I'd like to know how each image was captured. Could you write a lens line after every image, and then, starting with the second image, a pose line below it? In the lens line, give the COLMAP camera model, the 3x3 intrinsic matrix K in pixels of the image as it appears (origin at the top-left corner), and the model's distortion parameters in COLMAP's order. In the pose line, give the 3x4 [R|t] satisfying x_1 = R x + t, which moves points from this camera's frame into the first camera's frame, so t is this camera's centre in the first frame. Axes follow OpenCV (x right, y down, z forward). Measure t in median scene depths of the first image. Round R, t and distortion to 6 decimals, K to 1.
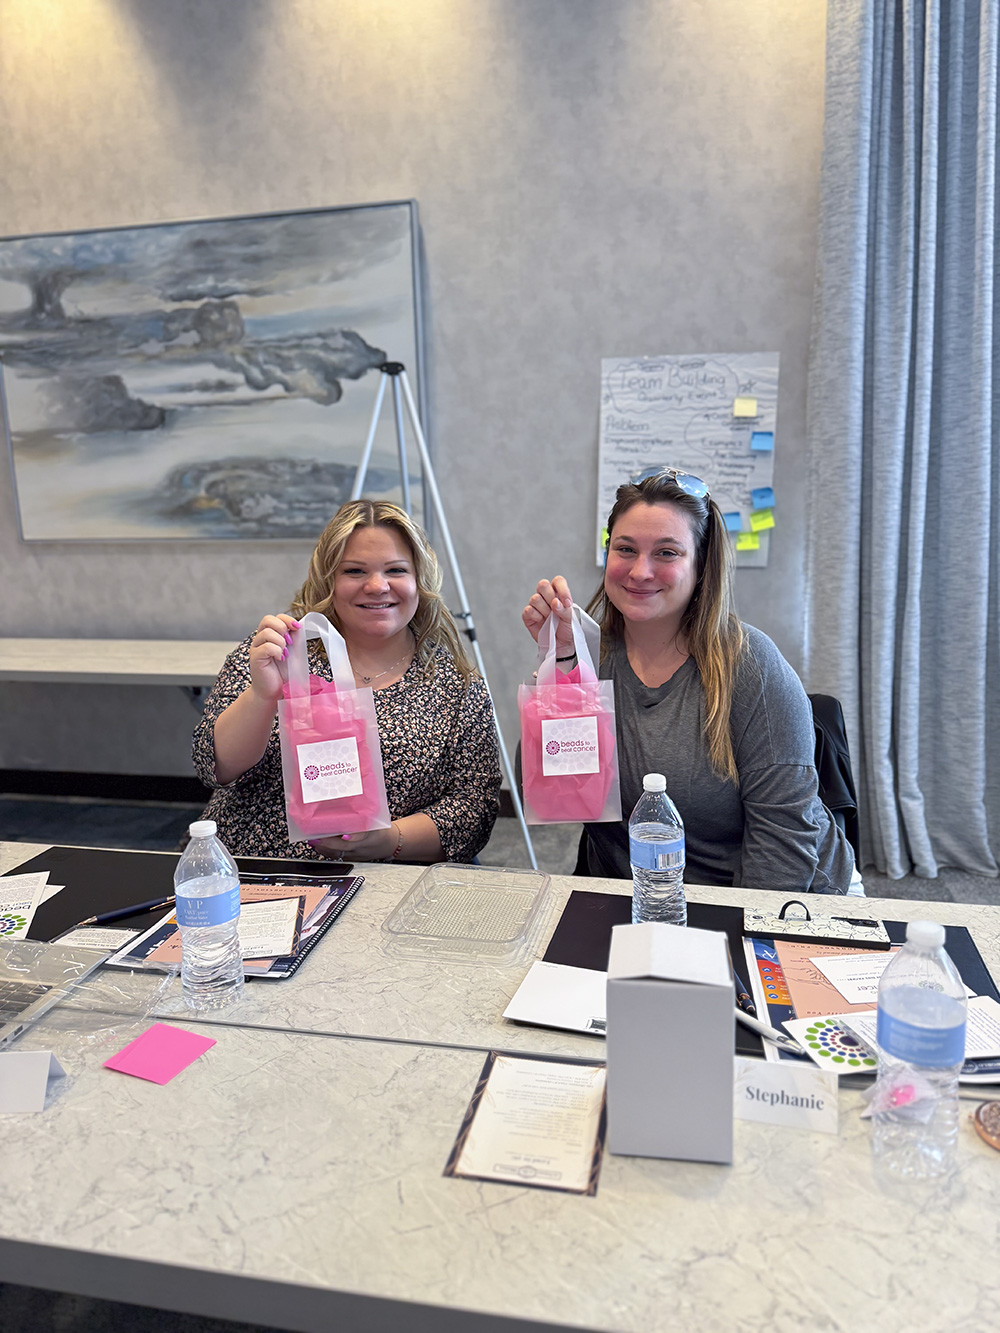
lens RADIAL K [[937.1, 0, 500.0], [0, 937.1, 666.5], [0, 0, 1]] dist [0.001392, -0.004264]
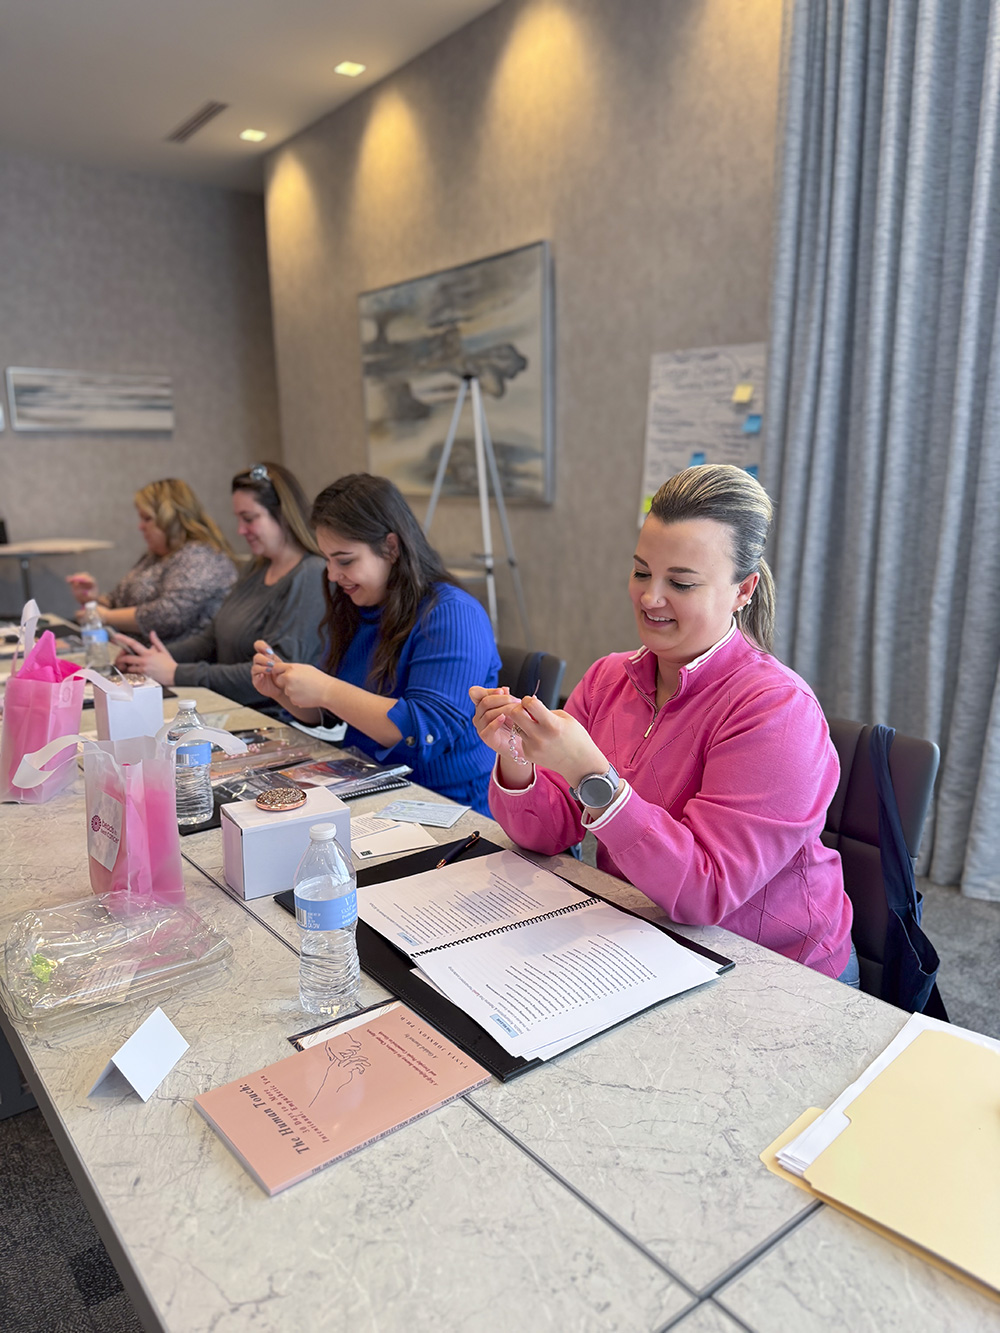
lens RADIAL K [[972.6, 0, 500.0], [0, 972.6, 666.5], [0, 0, 1]] dist [0.001889, 0.000481]
pose [[0.762396, 0.141343, -0.631486, 0.801377], [-0.118782, 0.989840, 0.078147, -0.008026], [0.636116, 0.015430, 0.771439, -0.078108]]
